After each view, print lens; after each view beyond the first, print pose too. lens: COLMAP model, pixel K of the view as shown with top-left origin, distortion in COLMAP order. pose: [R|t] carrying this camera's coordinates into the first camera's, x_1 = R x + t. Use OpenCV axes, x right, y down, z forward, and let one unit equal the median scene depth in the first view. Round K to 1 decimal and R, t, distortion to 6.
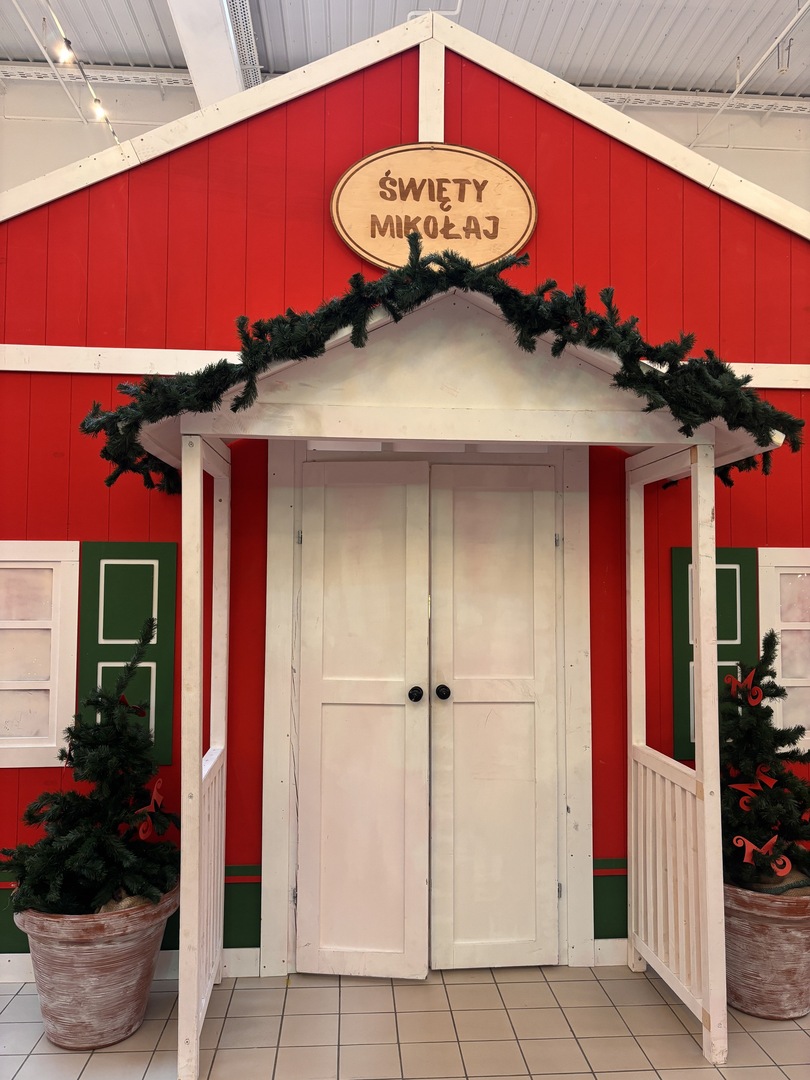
lens RADIAL K [[841.2, 0, 405.5], [0, 841.2, 540.7], [0, 0, 1]] dist [0.063175, -0.044561]
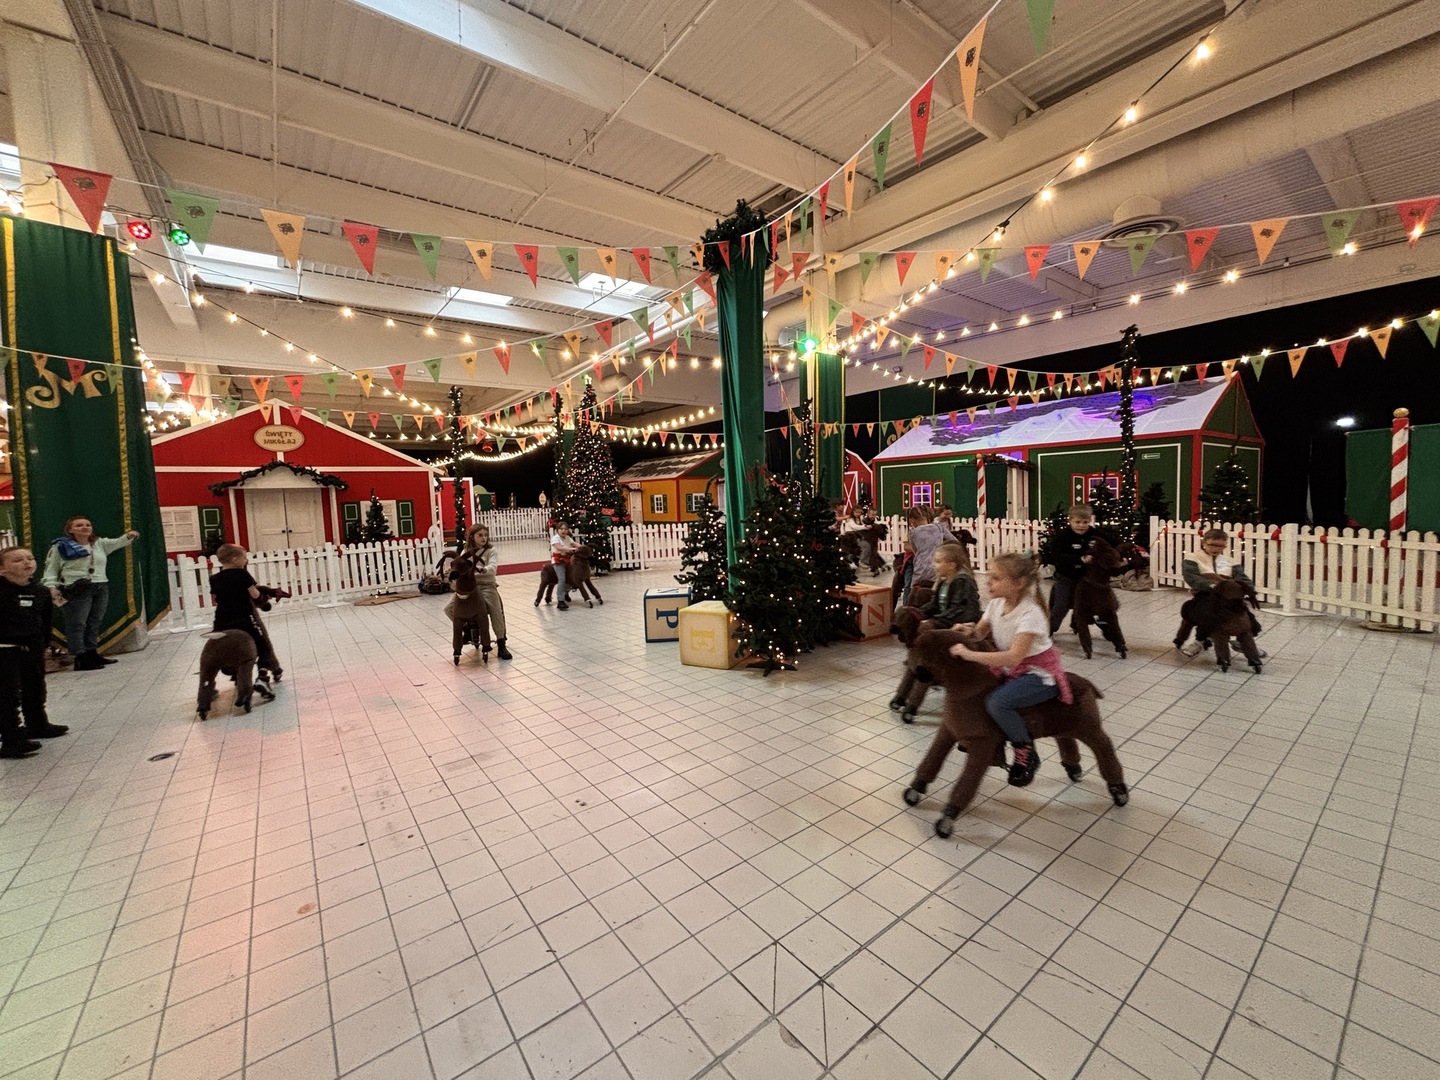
lens RADIAL K [[580.7, 0, 719.9], [0, 580.7, 535.5], [0, 0, 1]] dist [0.000153, 0.000005]
pose [[0.830248, -0.075929, 0.552198, 0.264528], [0.014227, 0.993242, 0.115185, -0.174353], [-0.557213, -0.087776, 0.825717, -3.485872]]
